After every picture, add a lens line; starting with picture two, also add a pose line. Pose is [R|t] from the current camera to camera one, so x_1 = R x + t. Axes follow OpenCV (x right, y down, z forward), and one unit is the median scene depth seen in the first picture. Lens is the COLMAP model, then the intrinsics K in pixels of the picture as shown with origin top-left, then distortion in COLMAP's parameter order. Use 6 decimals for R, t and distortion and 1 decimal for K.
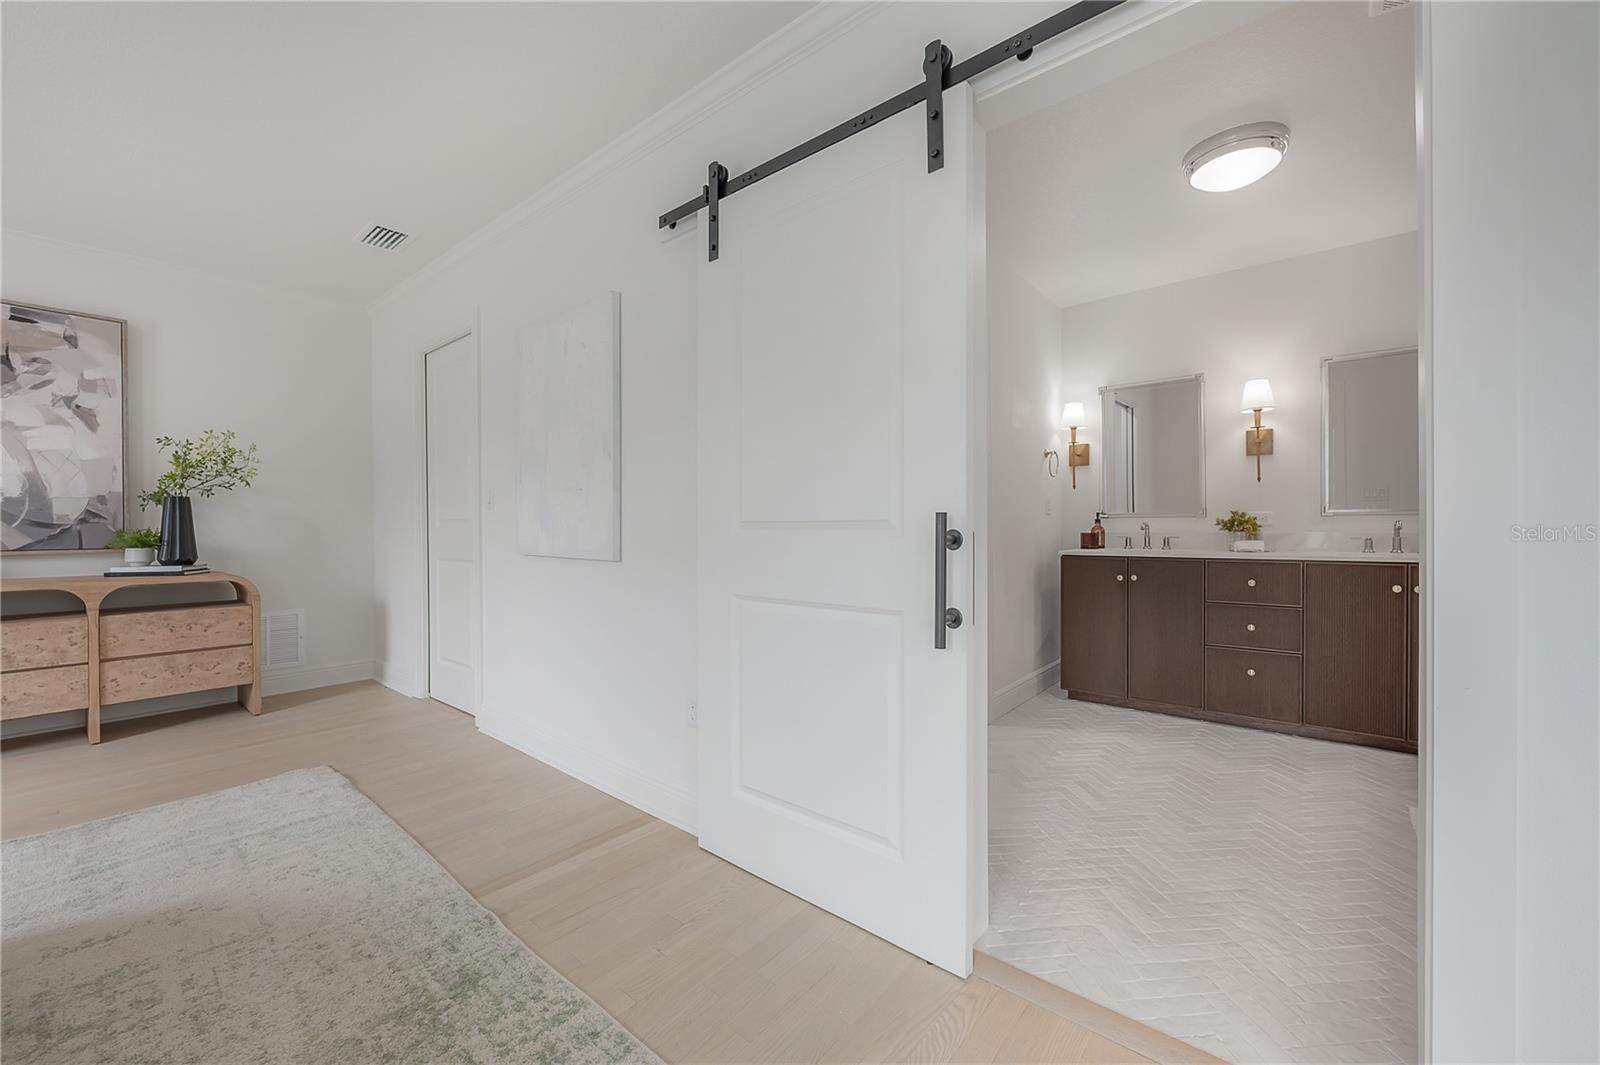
lens RADIAL K [[638.8, 0, 801.6], [0, 638.8, 531.2], [0, 0, 1]] dist [-0.000663, -0.000313]
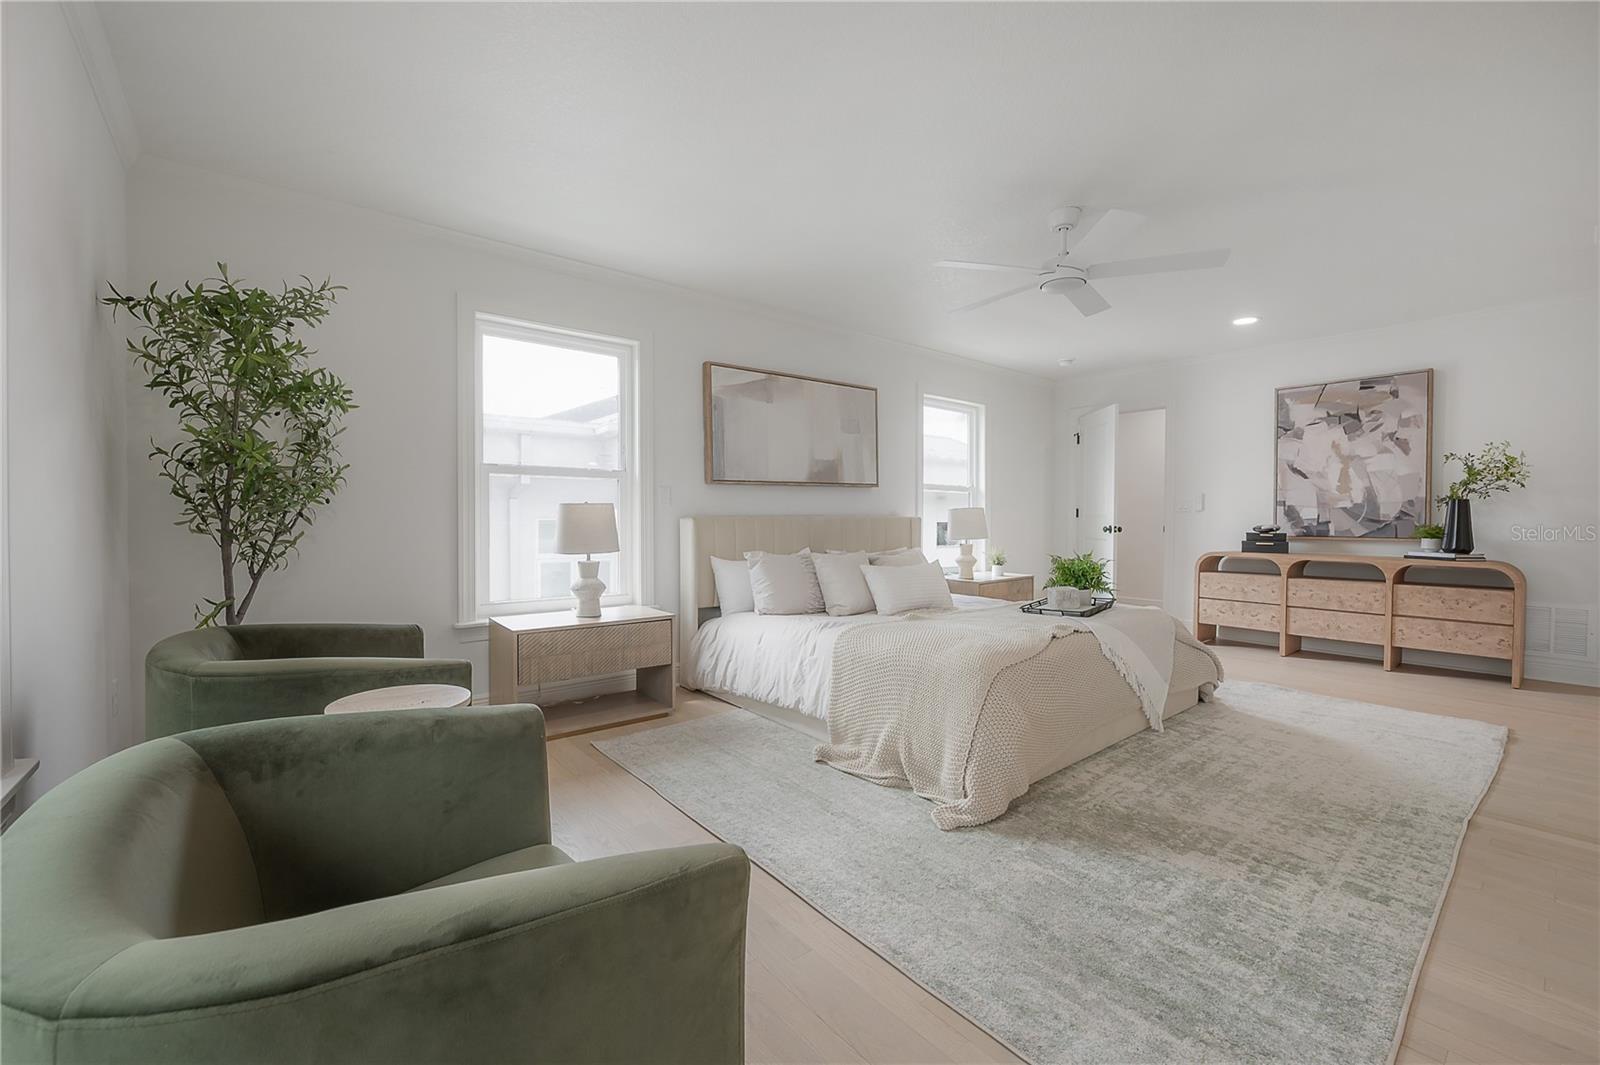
lens RADIAL K [[633.6, 0, 809.2], [0, 633.6, 524.9], [0, 0, 1]] dist [-0.000763, -0.000169]
pose [[-0.170420, 0.011705, -0.985302, 0.499788], [-0.014542, 0.999791, 0.014393, -0.002503], [0.985264, 0.016781, -0.170214, -0.058960]]
